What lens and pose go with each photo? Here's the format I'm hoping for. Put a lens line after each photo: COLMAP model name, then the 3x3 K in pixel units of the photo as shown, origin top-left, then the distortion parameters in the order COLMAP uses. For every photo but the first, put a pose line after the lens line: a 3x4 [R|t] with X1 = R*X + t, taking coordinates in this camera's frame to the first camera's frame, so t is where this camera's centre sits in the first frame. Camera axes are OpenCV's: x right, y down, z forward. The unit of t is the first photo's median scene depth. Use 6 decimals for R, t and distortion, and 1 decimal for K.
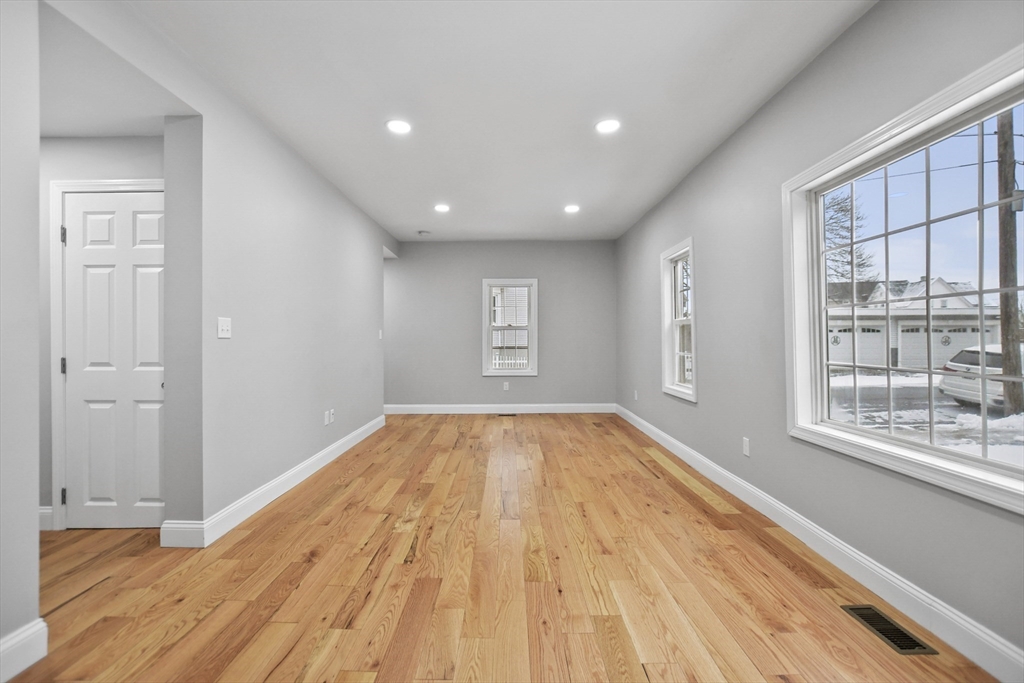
lens RADIAL K [[450.7, 0, 507.0], [0, 450.7, 341.0], [0, 0, 1]] dist [-0.004327, -0.000405]
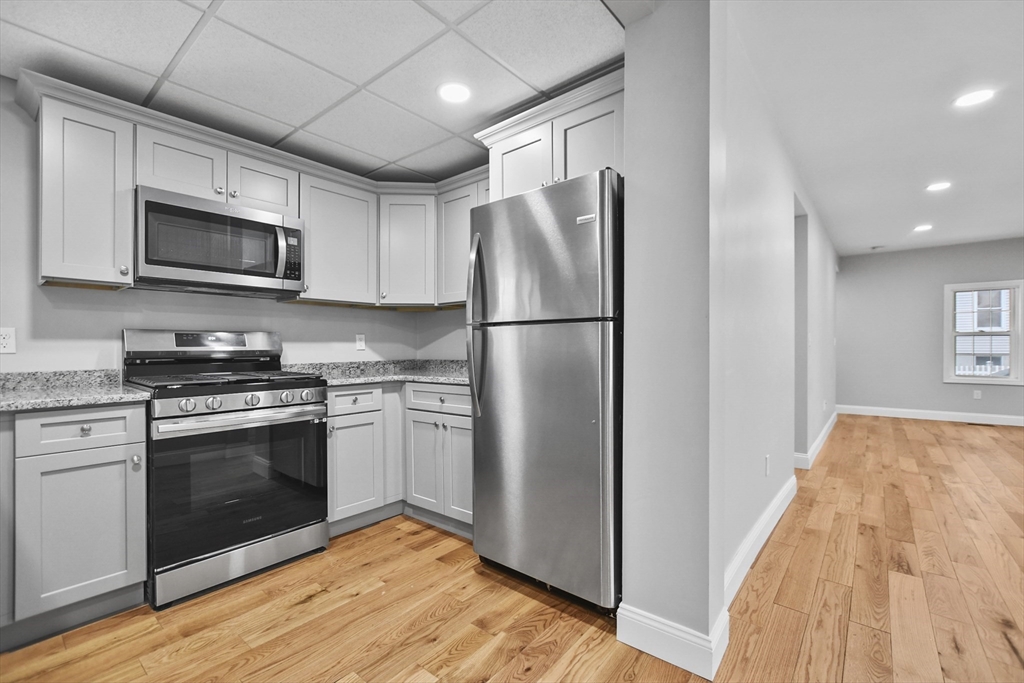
lens RADIAL K [[448.1, 0, 509.8], [0, 448.1, 348.3], [0, 0, 1]] dist [-0.008148, -0.000292]
pose [[0.773032, 0.006780, -0.634331, -0.389769], [-0.003088, 0.999971, 0.006924, -0.005435], [0.634360, -0.003393, 0.773030, -0.819966]]
